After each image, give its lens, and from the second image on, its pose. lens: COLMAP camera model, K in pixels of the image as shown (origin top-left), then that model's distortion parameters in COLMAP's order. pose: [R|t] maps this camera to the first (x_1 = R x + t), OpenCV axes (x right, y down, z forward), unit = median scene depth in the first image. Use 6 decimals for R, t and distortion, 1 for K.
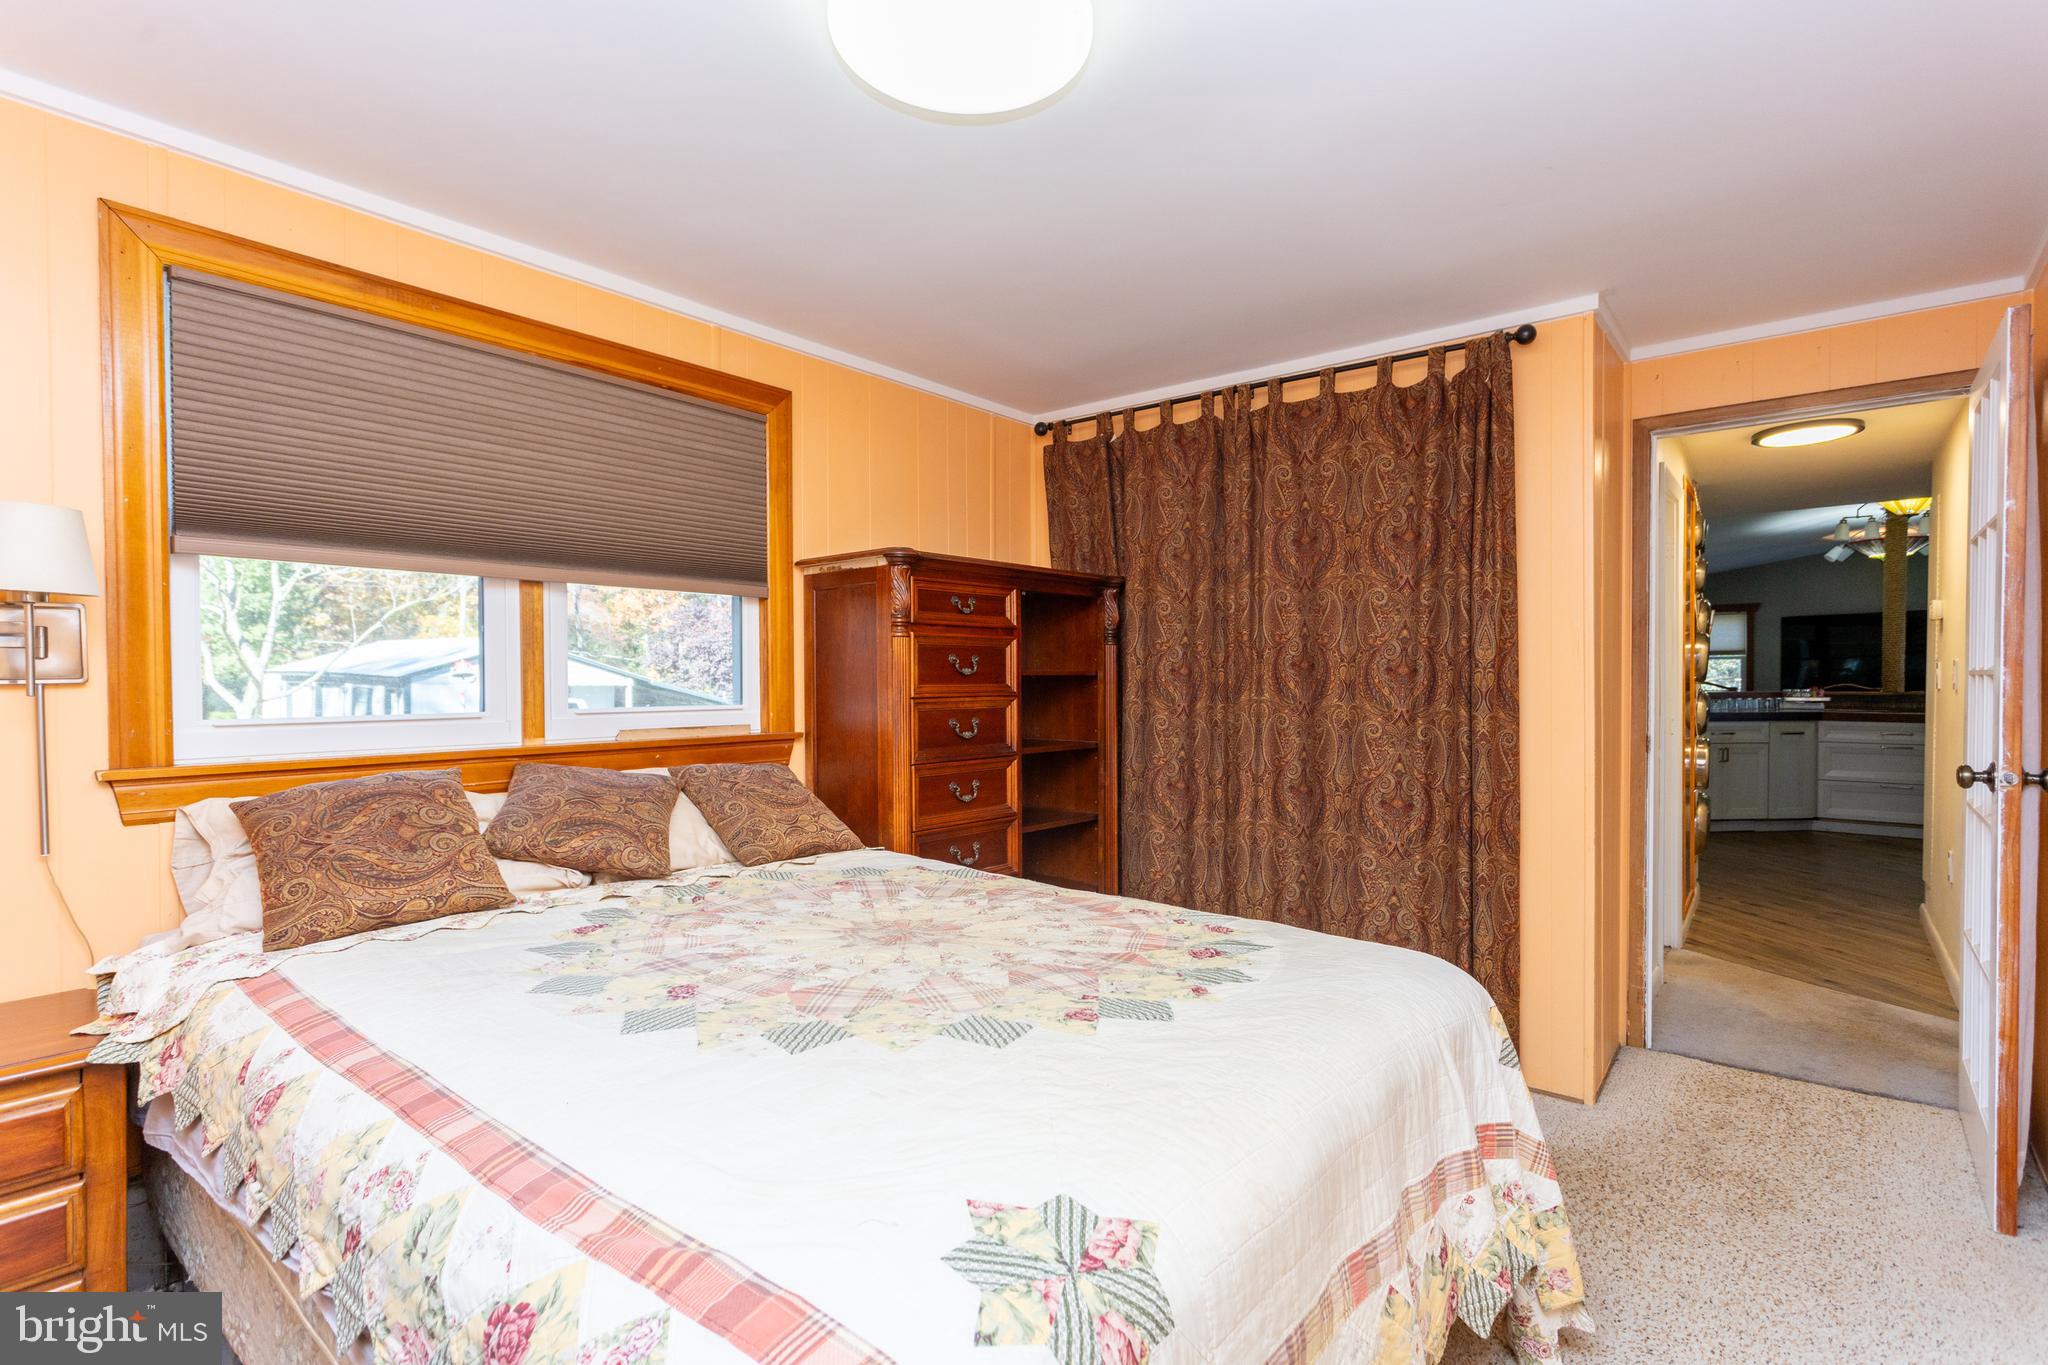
lens RADIAL K [[969.8, 0, 1028.2], [0, 969.8, 689.2], [0, 0, 1]] dist [0.002894, 0.001632]
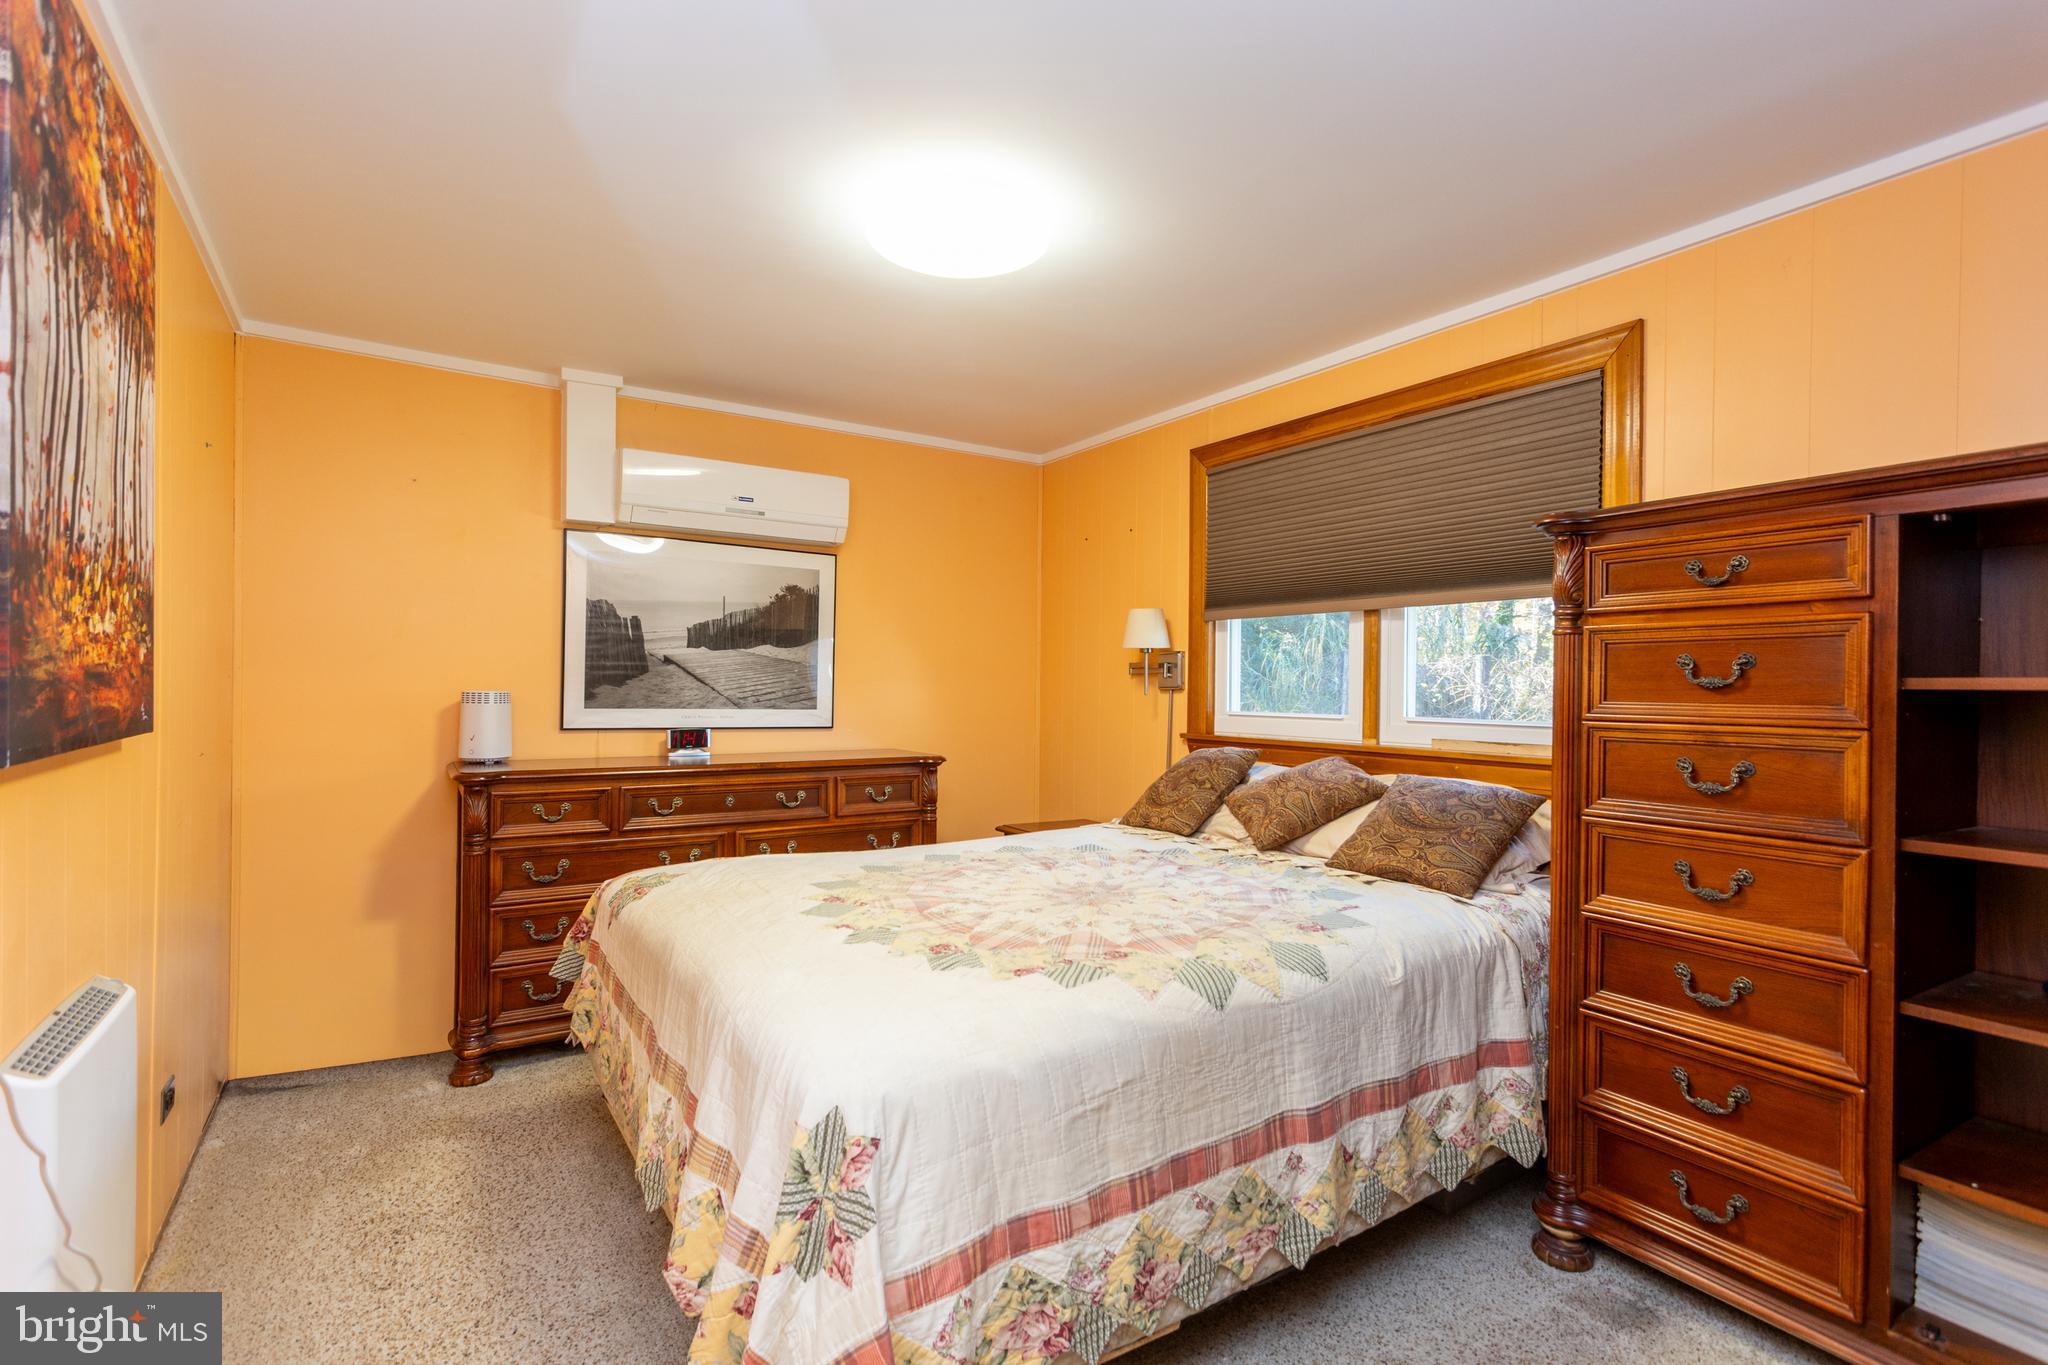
lens RADIAL K [[969.8, 0, 1028.2], [0, 969.8, 689.2], [0, 0, 1]] dist [0.002894, 0.001632]
pose [[-0.316216, -0.001663, -0.948686, 0.906790], [-0.022439, 0.999732, 0.005727, -0.010773], [0.948422, 0.023099, -0.316169, 1.123533]]
